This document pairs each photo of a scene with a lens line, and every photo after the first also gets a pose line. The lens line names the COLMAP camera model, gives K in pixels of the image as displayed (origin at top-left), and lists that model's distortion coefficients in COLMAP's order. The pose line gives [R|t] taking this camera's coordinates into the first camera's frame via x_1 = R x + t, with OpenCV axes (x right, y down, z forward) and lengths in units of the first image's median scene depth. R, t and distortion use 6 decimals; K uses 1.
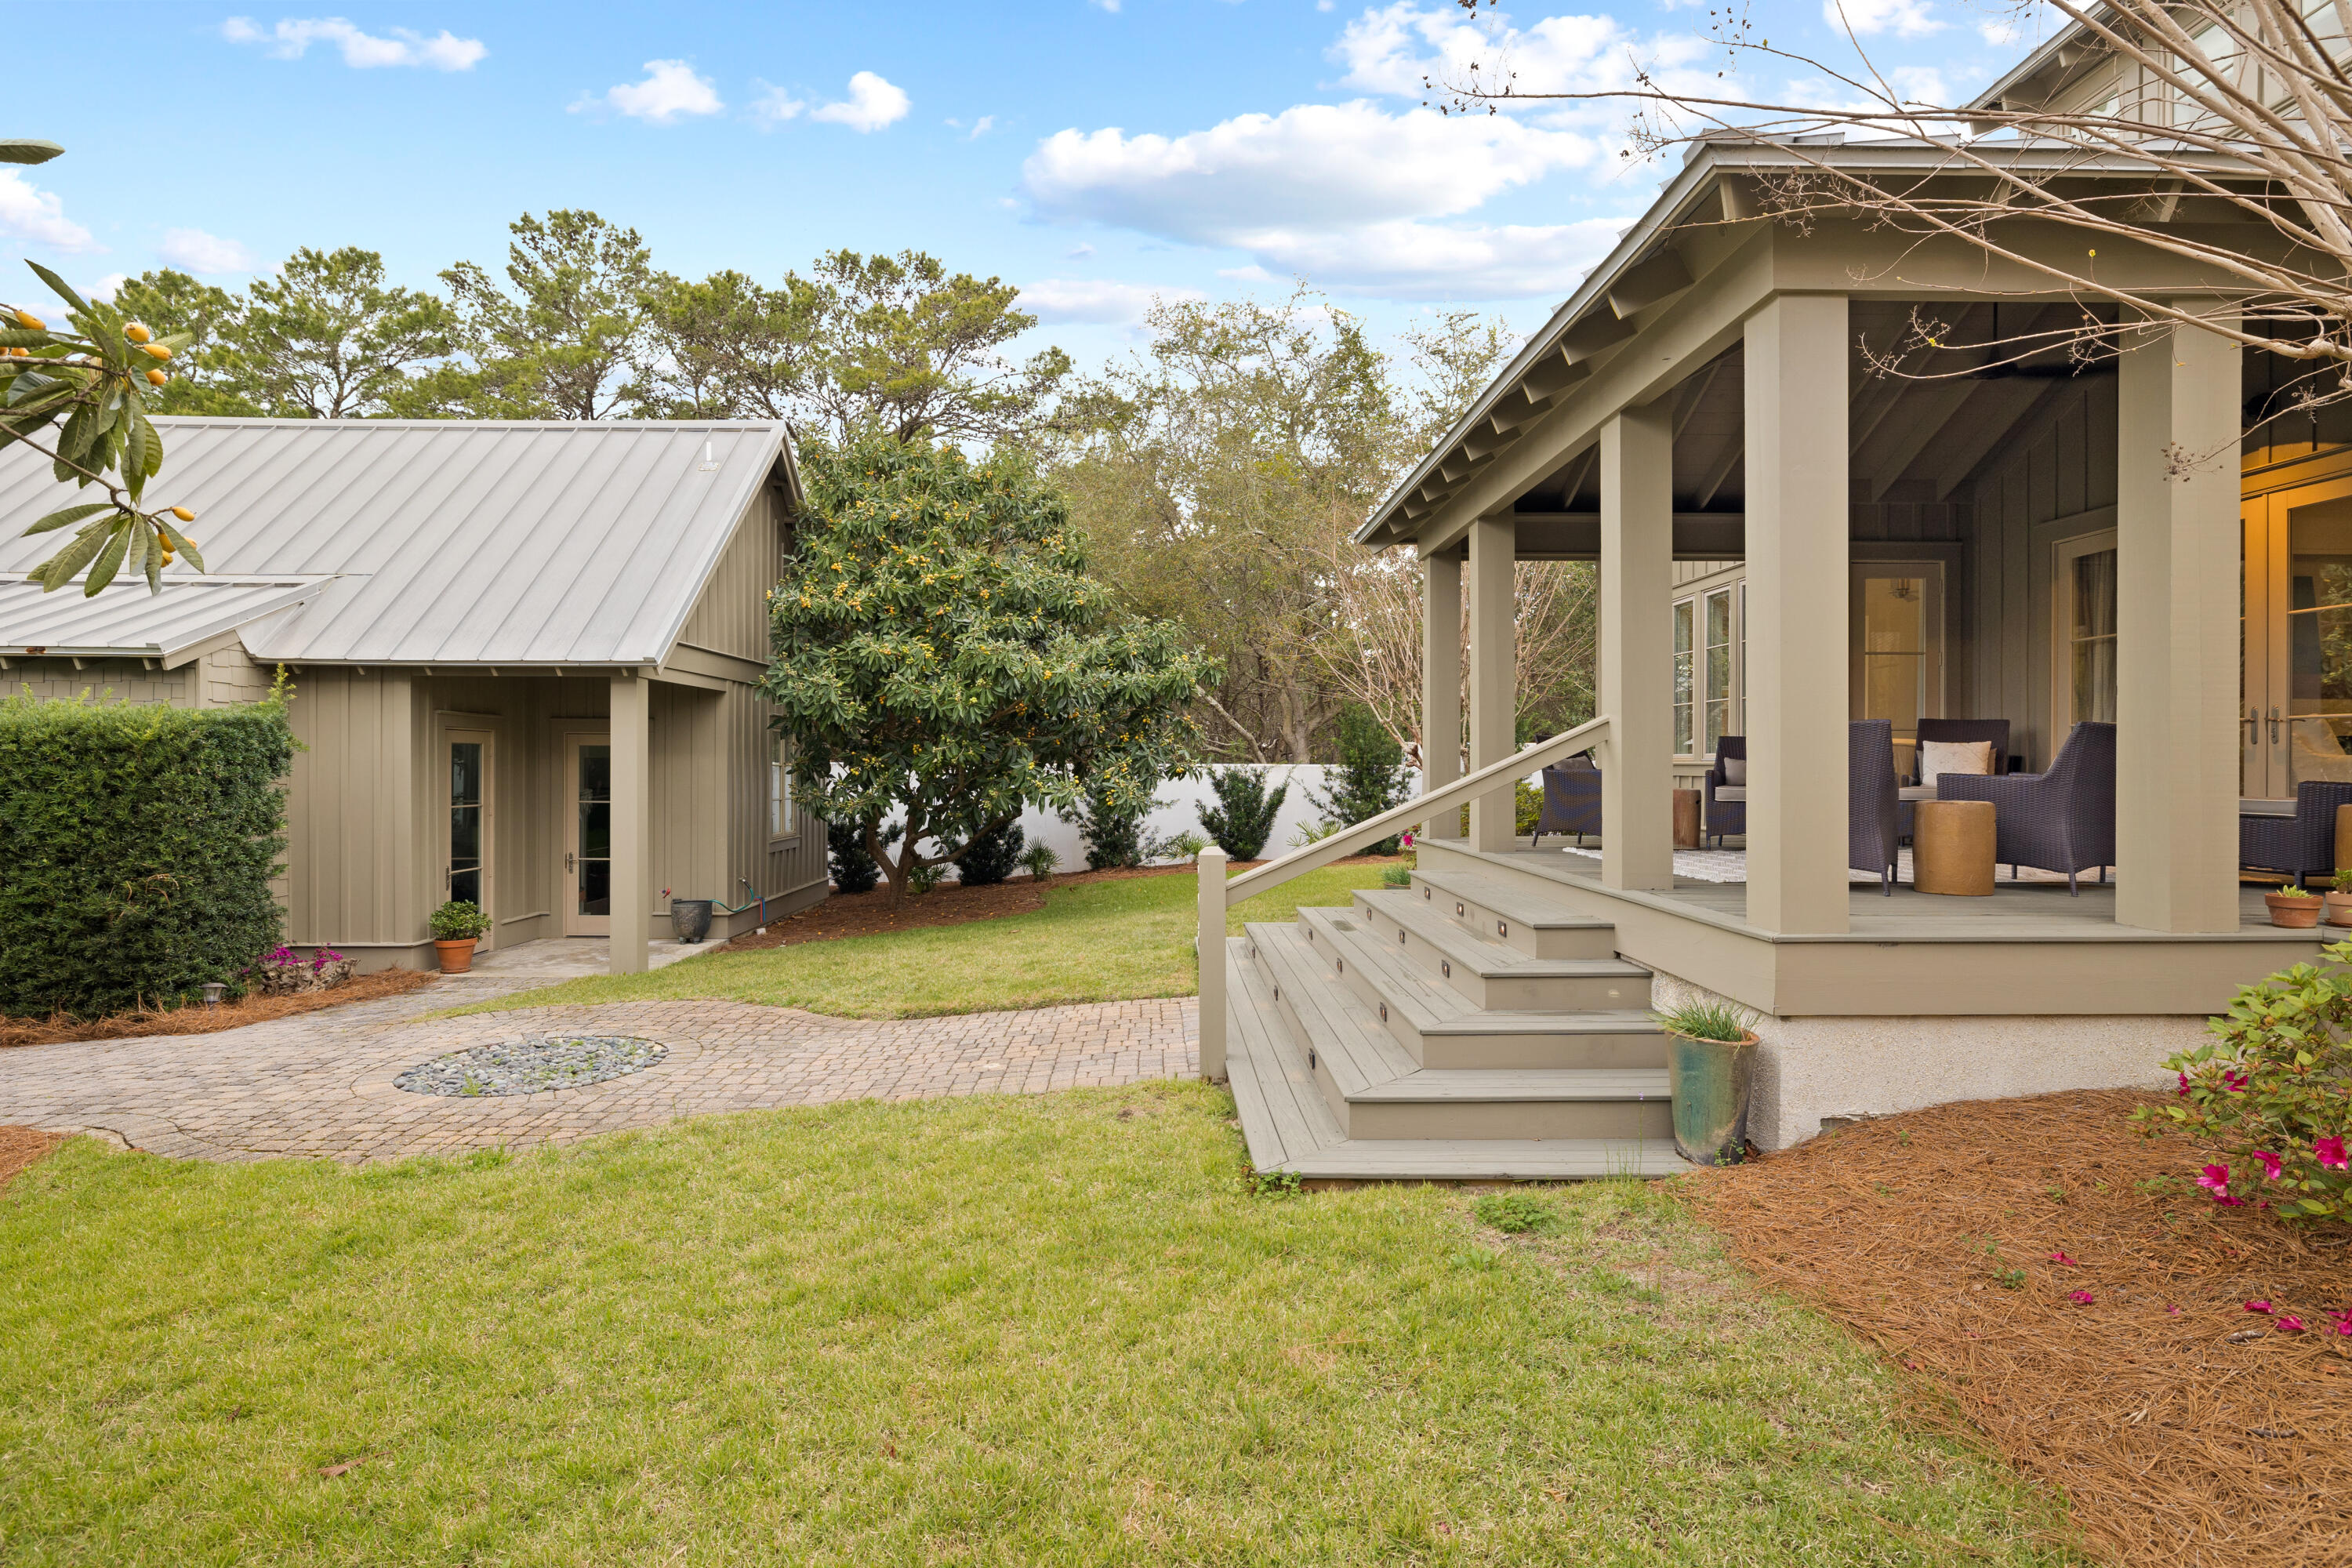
lens RADIAL K [[1213.9, 0, 1178.9], [0, 1213.9, 766.9], [0, 0, 1]] dist [0.000408, 0.000338]
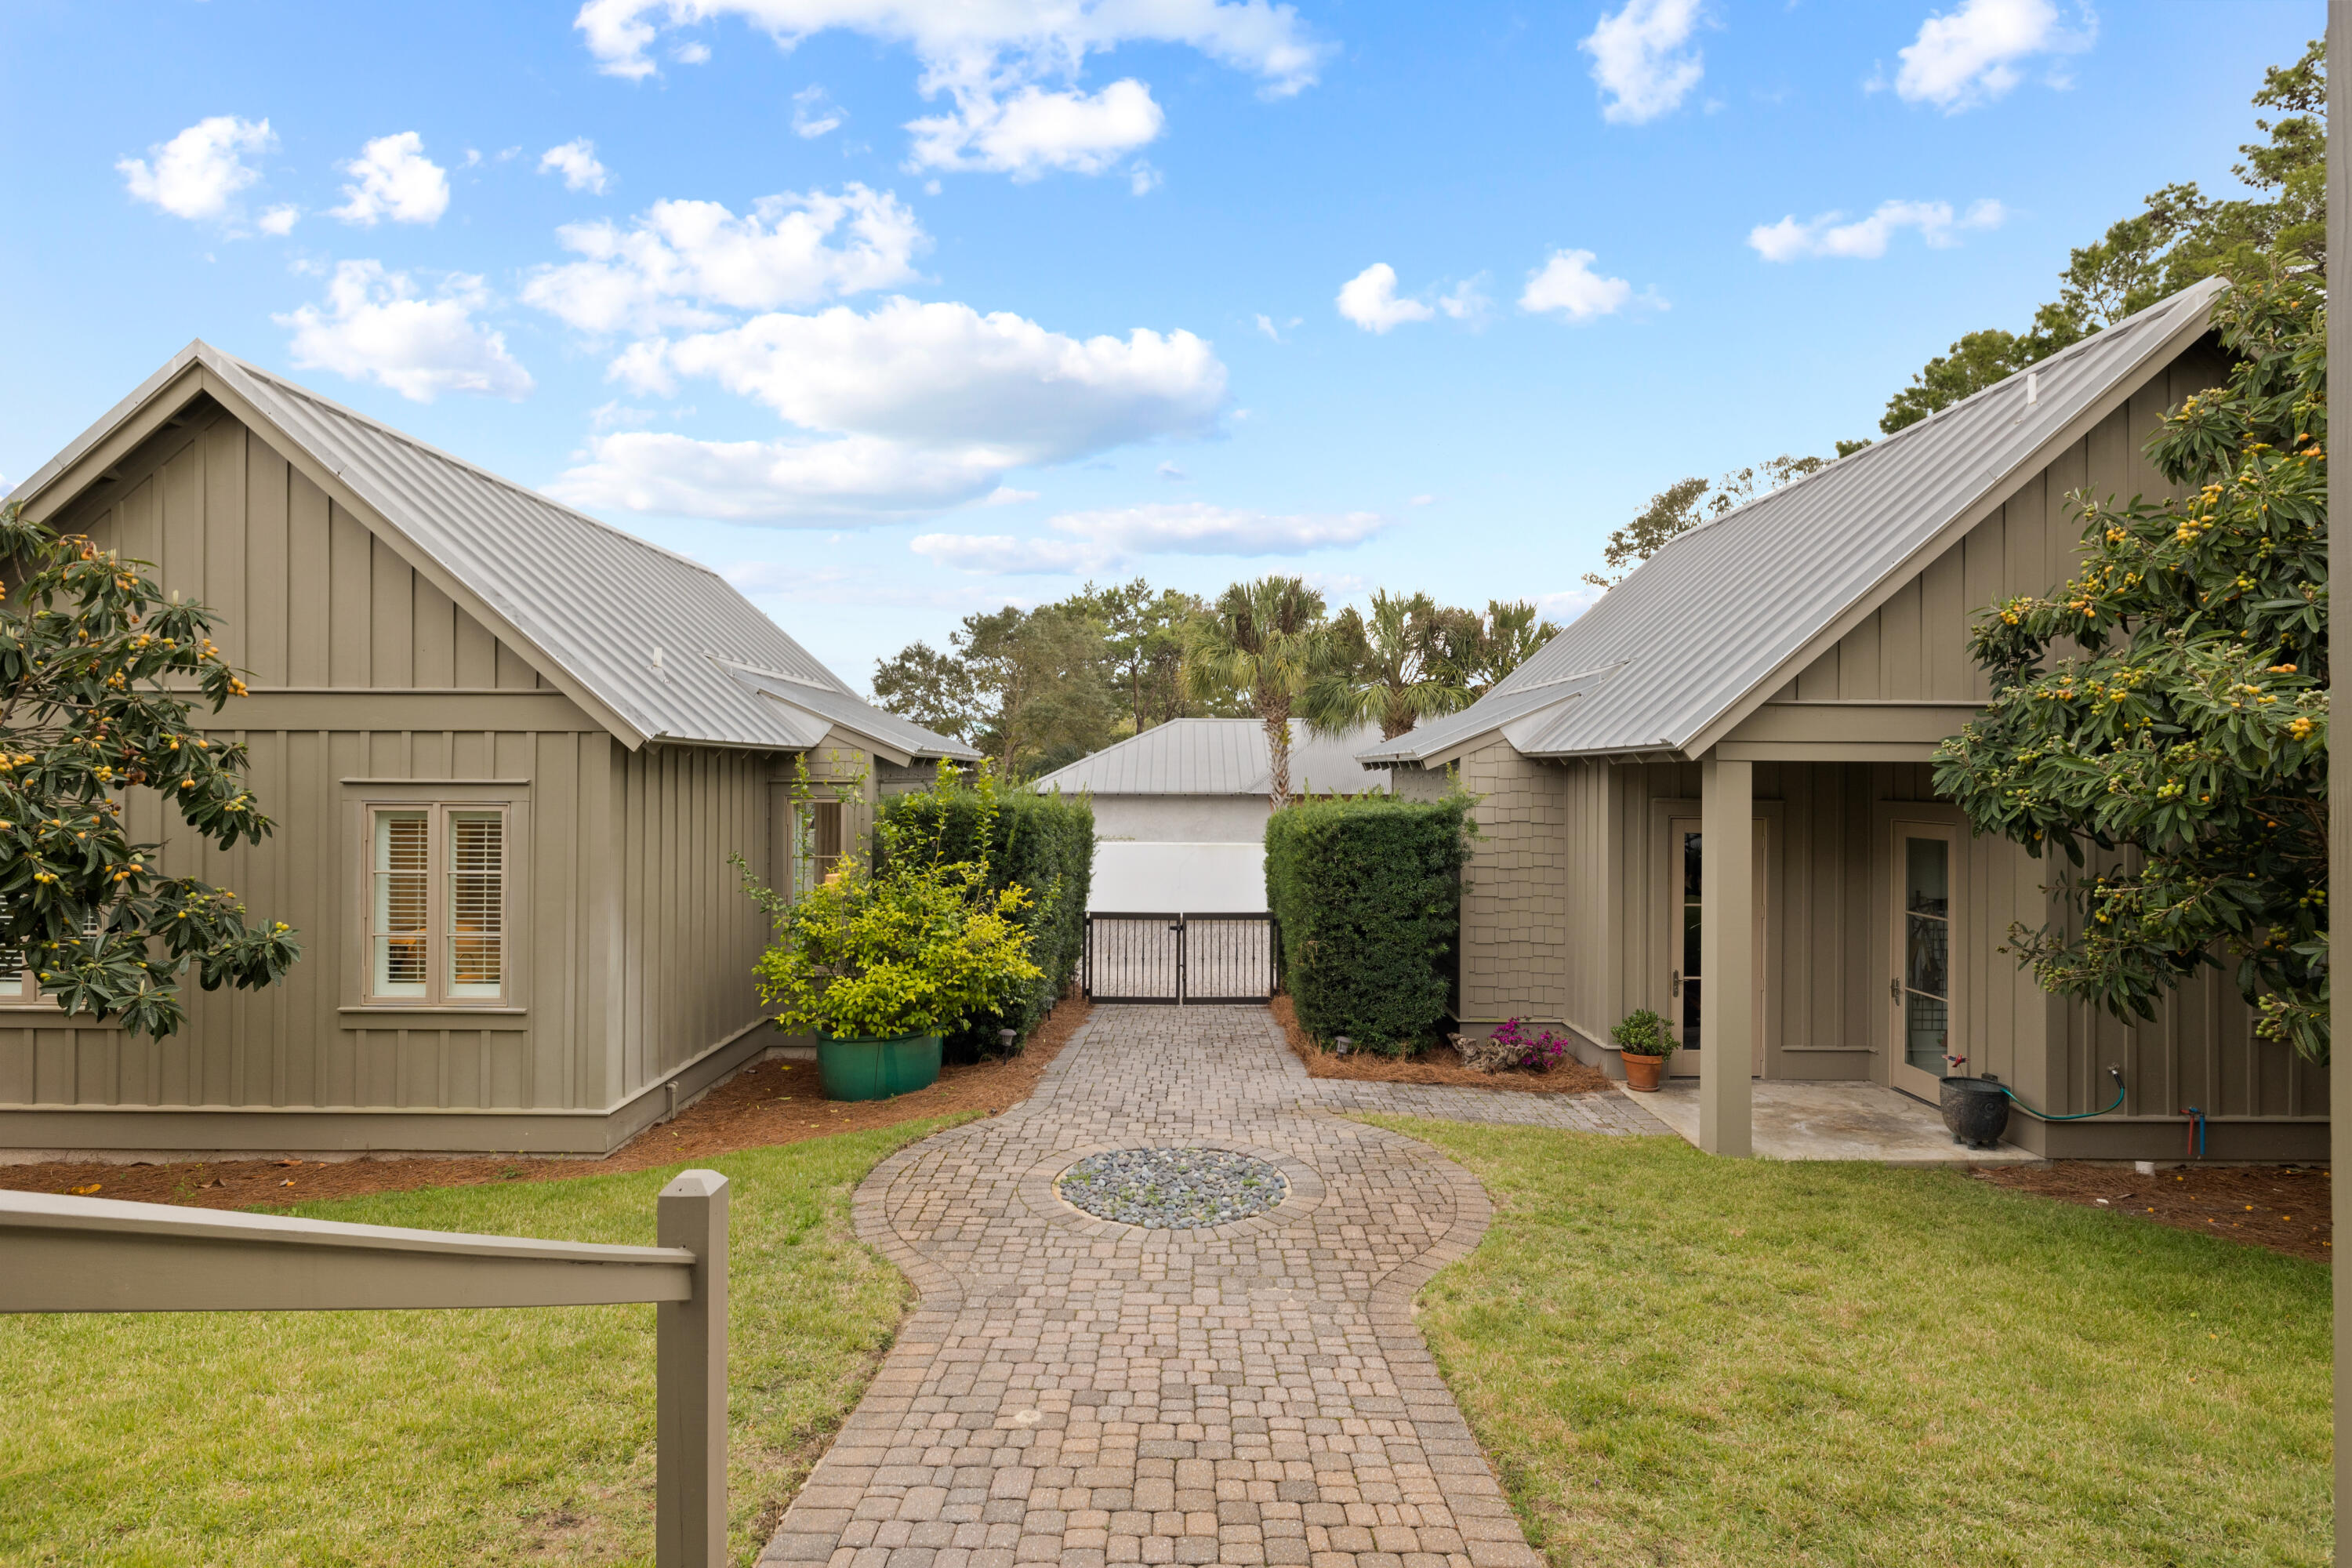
lens RADIAL K [[1174.0, 0, 1176.0], [0, 1174.0, 784.0], [0, 0, 1]] dist [-0.000300, -0.000205]
pose [[-0.018725, 0.000568, -0.999825, 0.270343], [-0.010420, 0.999945, 0.000764, -0.052108], [0.999770, 0.010433, -0.018719, 0.627573]]
